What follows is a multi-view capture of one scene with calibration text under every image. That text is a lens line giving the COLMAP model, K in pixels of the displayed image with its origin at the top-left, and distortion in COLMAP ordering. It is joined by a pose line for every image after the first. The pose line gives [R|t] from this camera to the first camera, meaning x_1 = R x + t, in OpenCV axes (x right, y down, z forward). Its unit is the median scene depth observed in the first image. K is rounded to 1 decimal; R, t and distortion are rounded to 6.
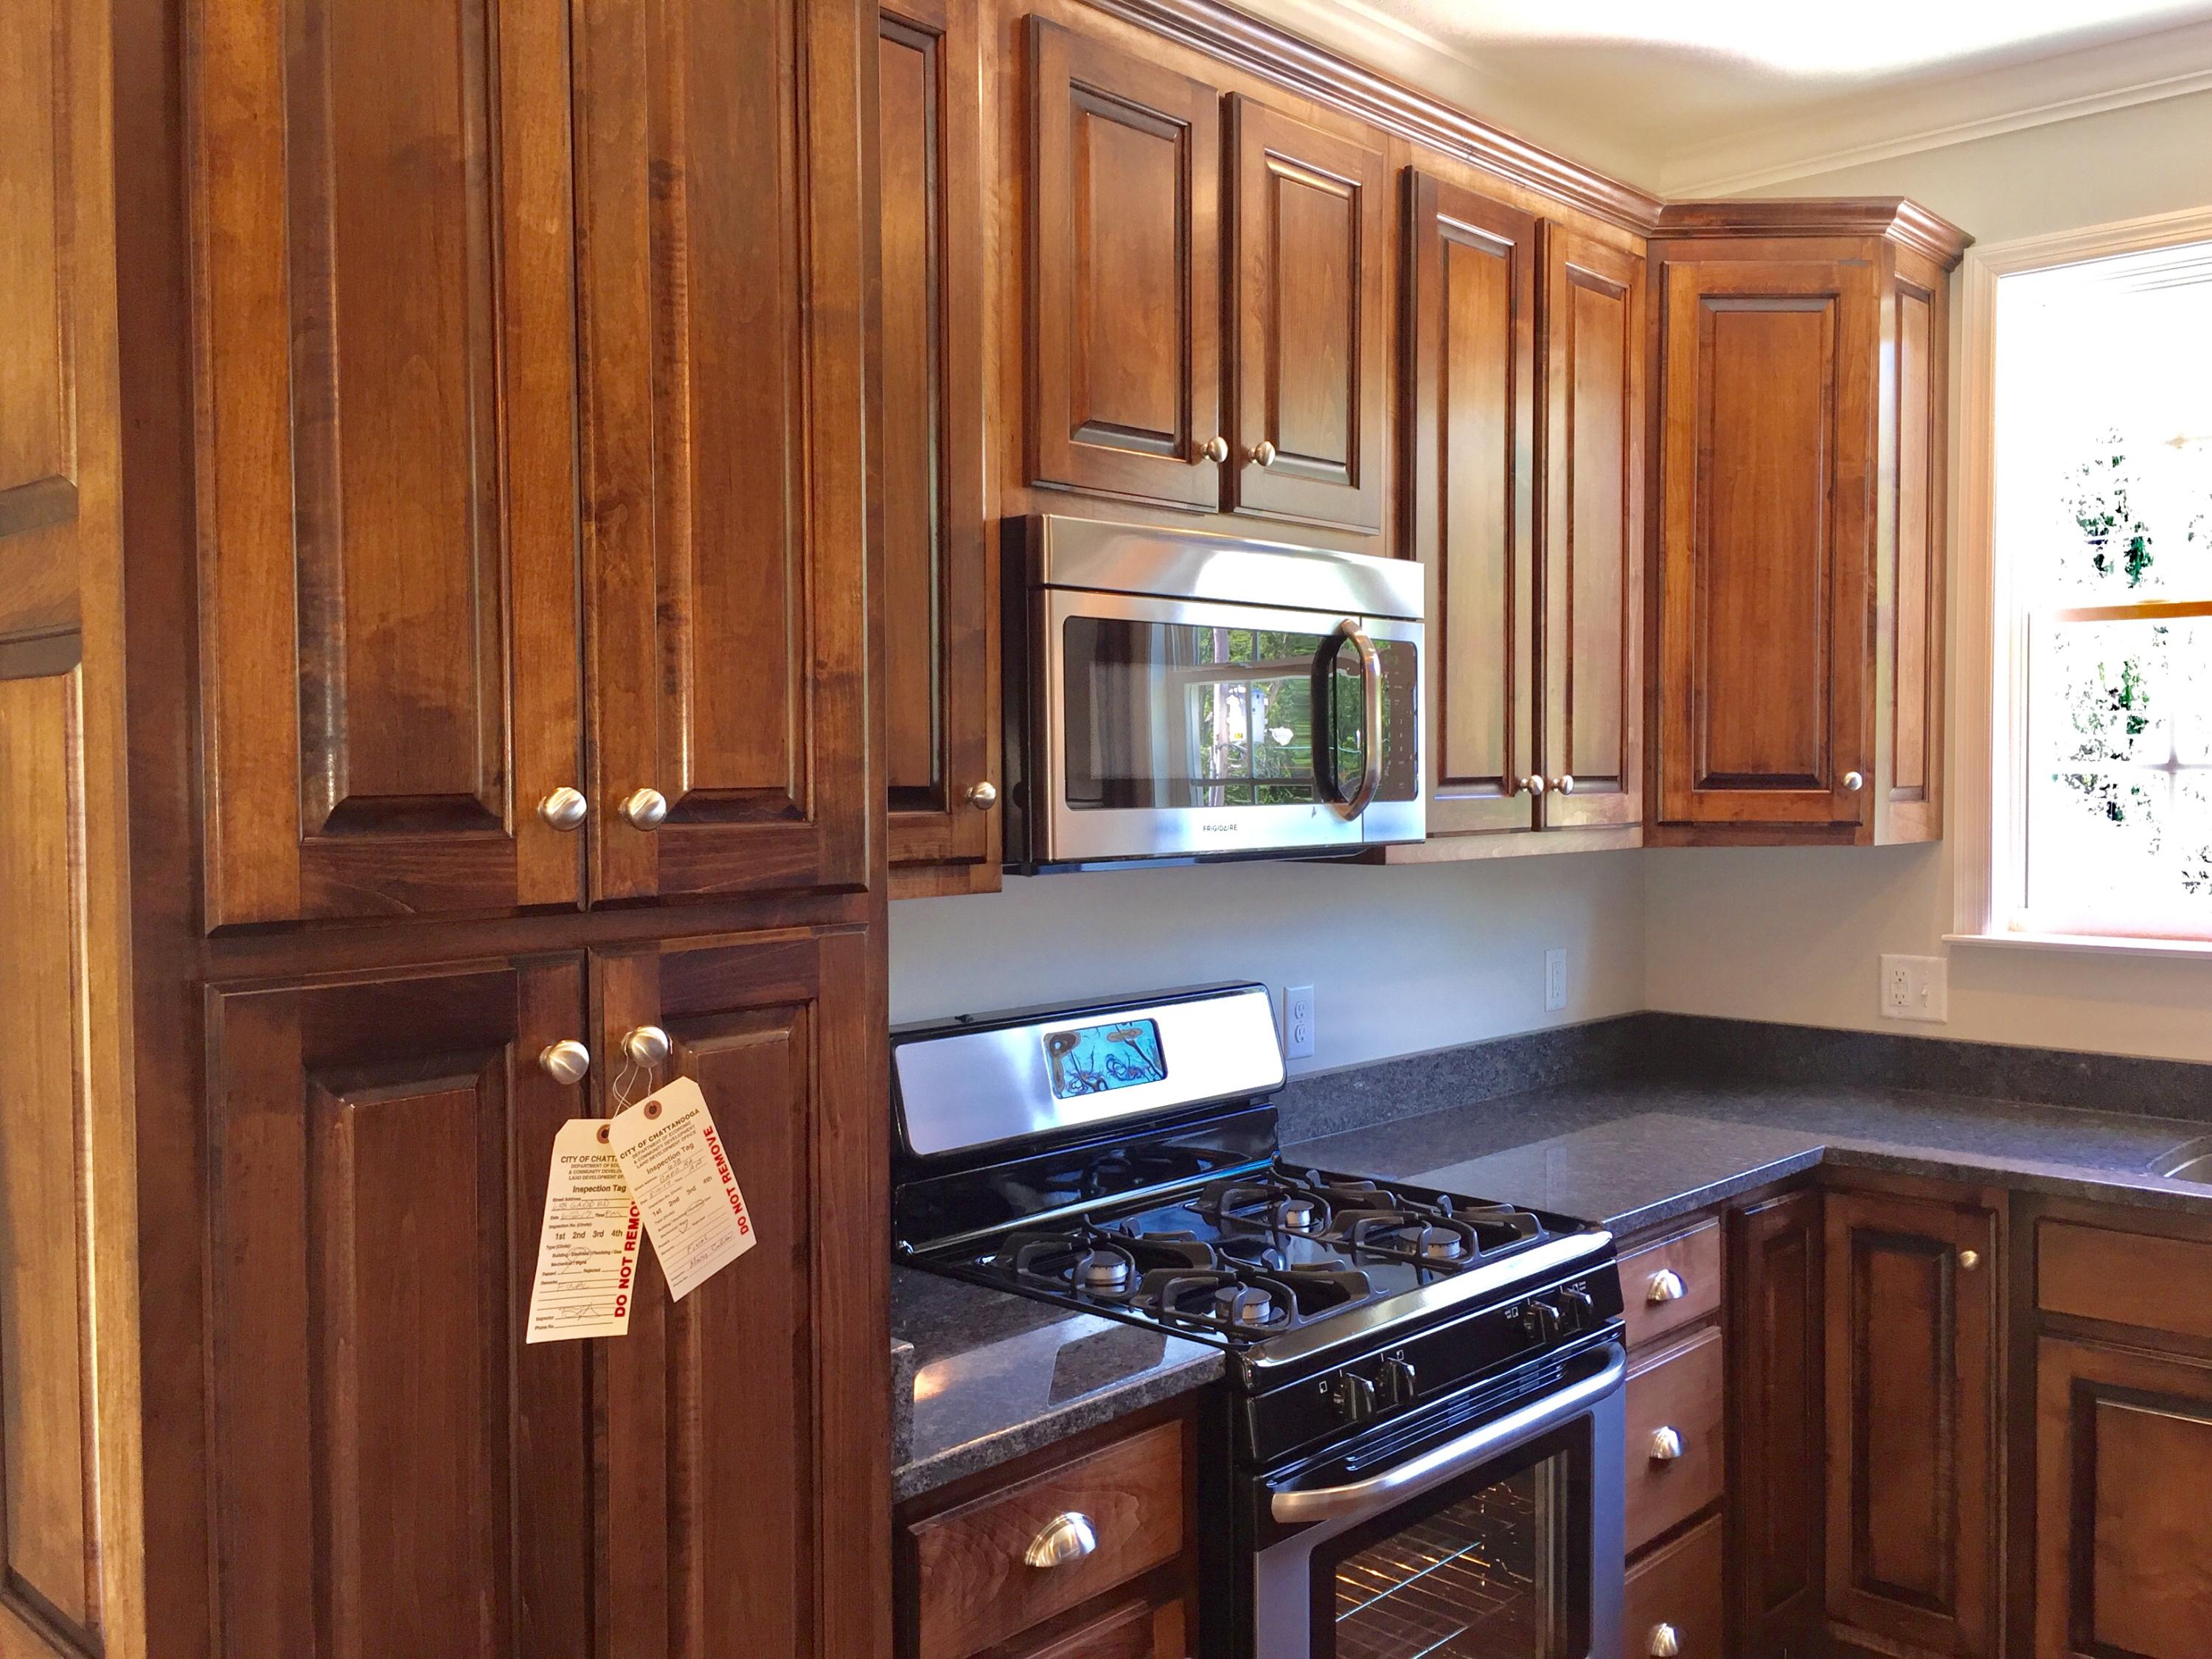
lens RADIAL K [[1915.6, 0, 1108.0], [0, 1915.6, 820.6], [0, 0, 1]] dist [0.087233, -0.129465]
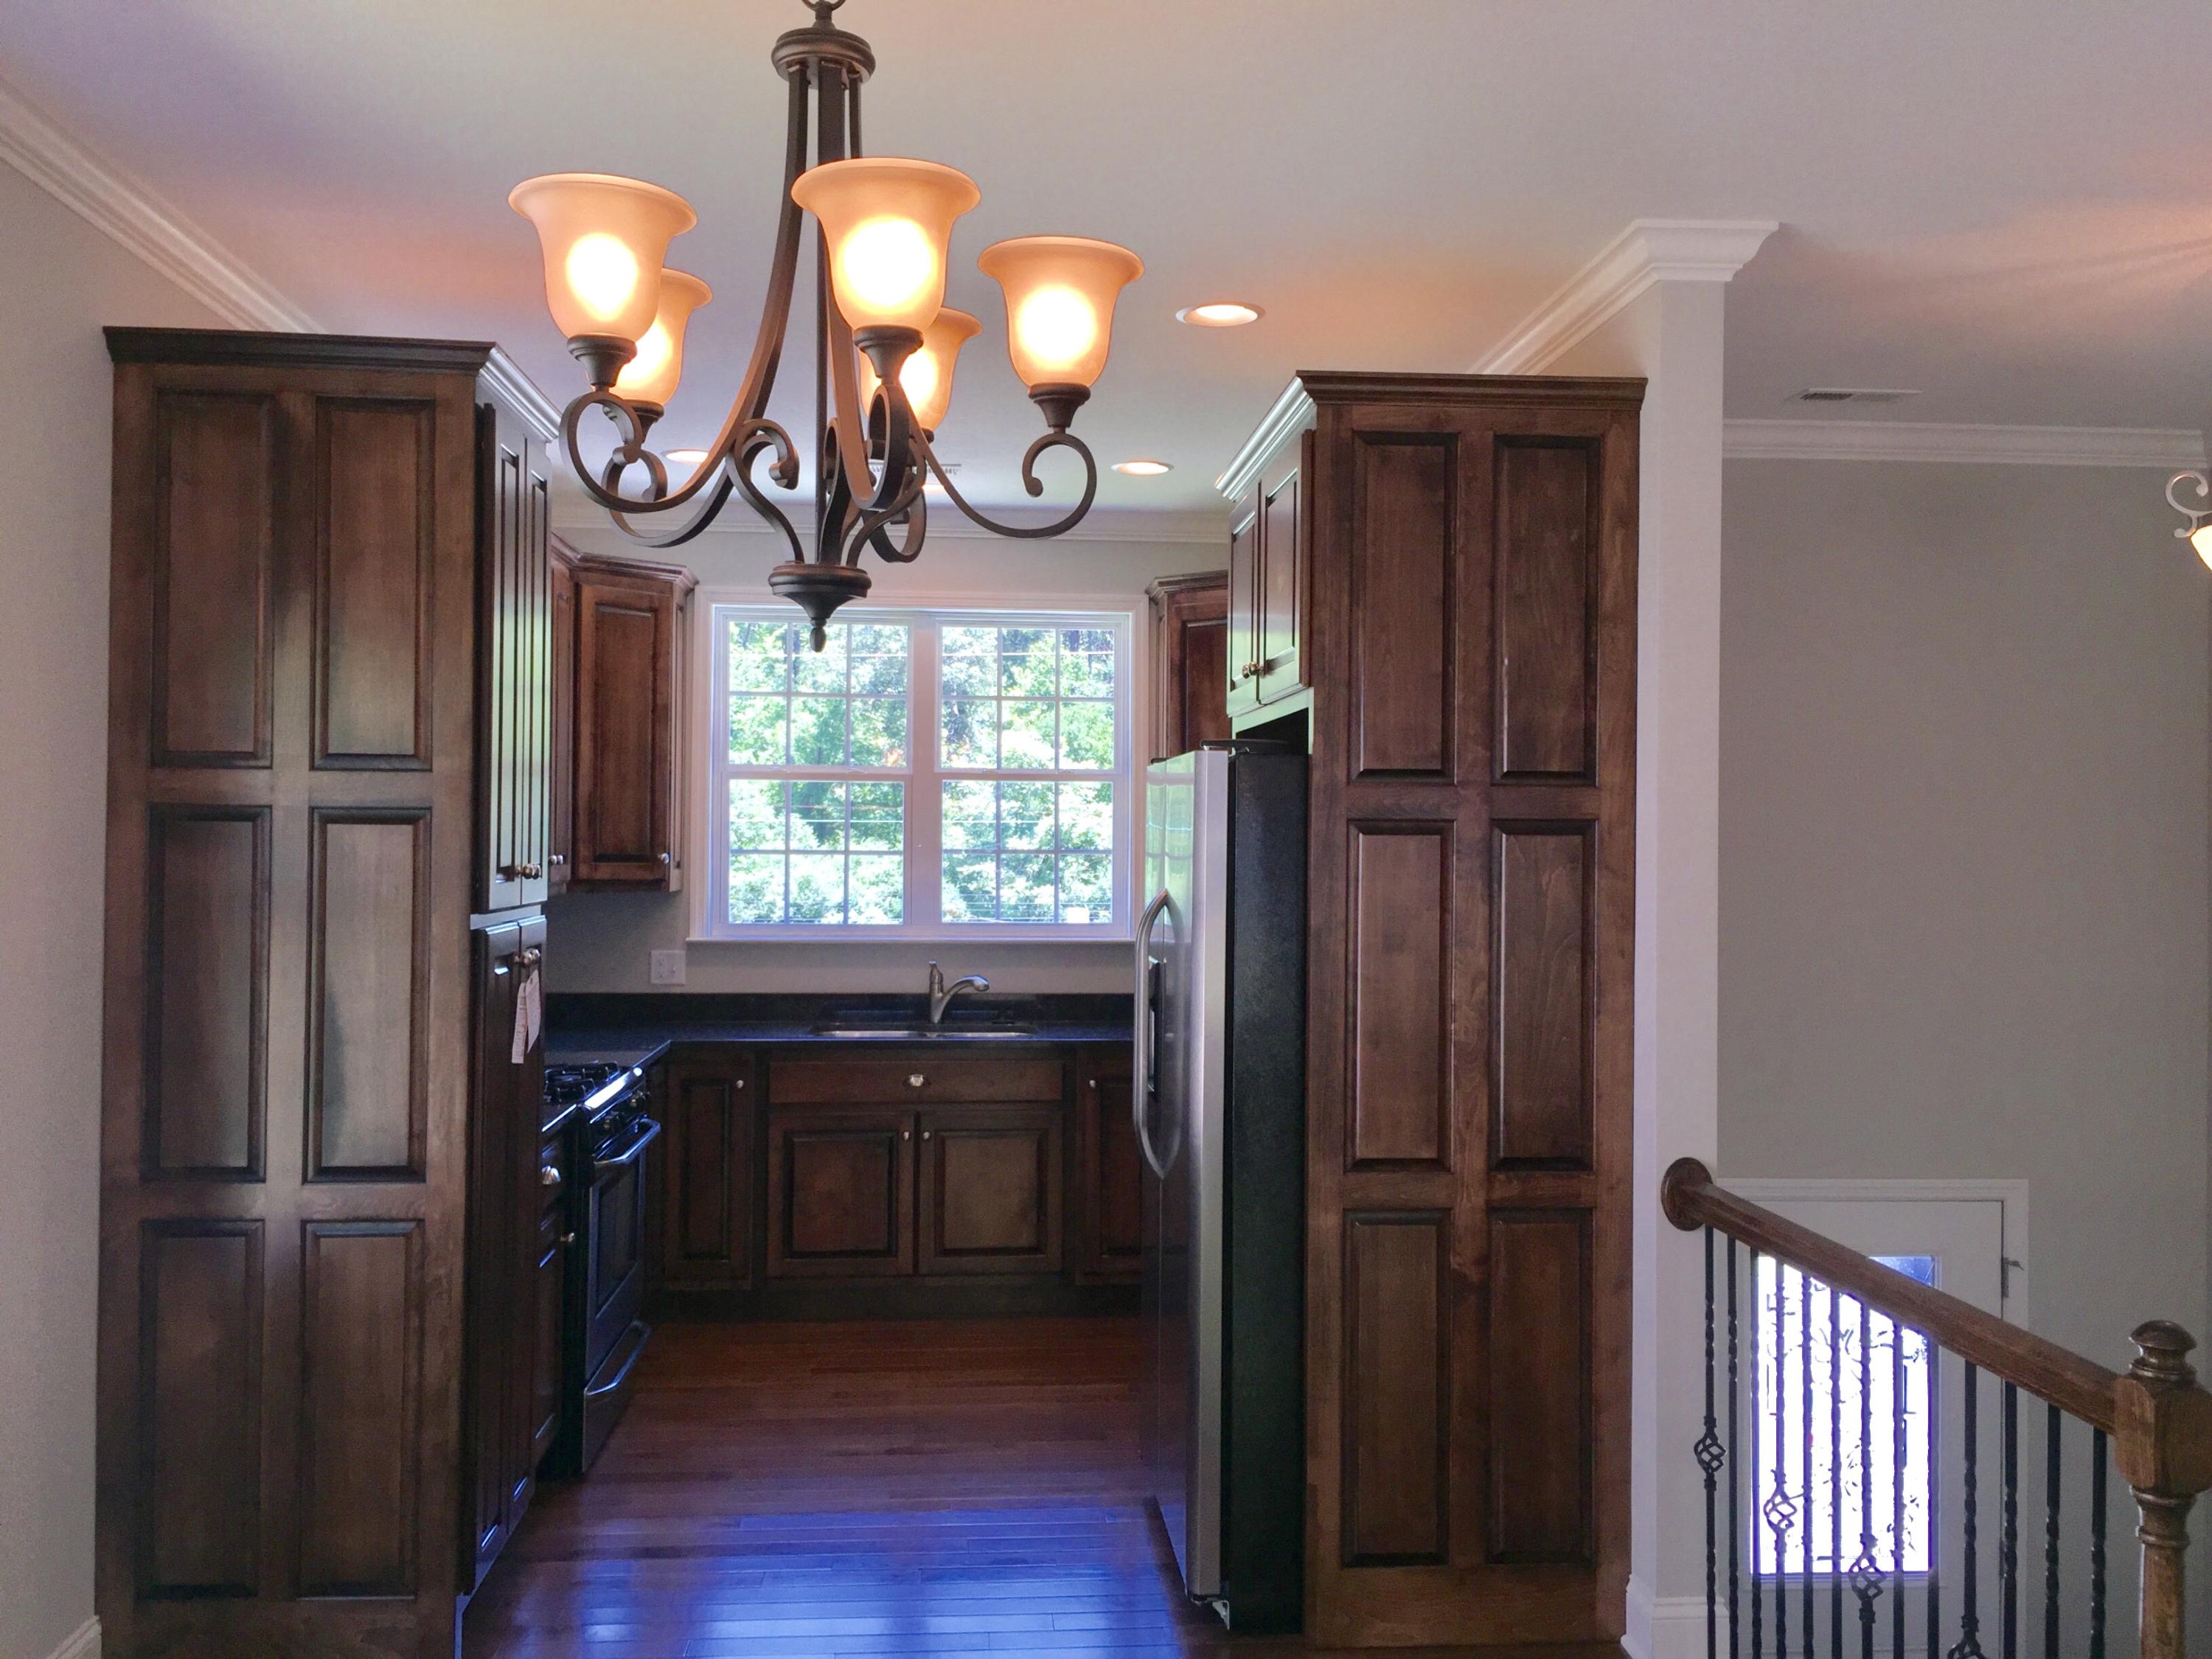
lens RADIAL K [[1915.6, 0, 1102.3], [0, 1915.6, 827.1], [0, 0, 1]] dist [0.087233, -0.129465]
pose [[0.673581, 0.016955, 0.738919, -0.868438], [0.006529, 0.999561, -0.028888, 0.007834], [-0.739085, 0.024282, 0.673175, -0.732655]]
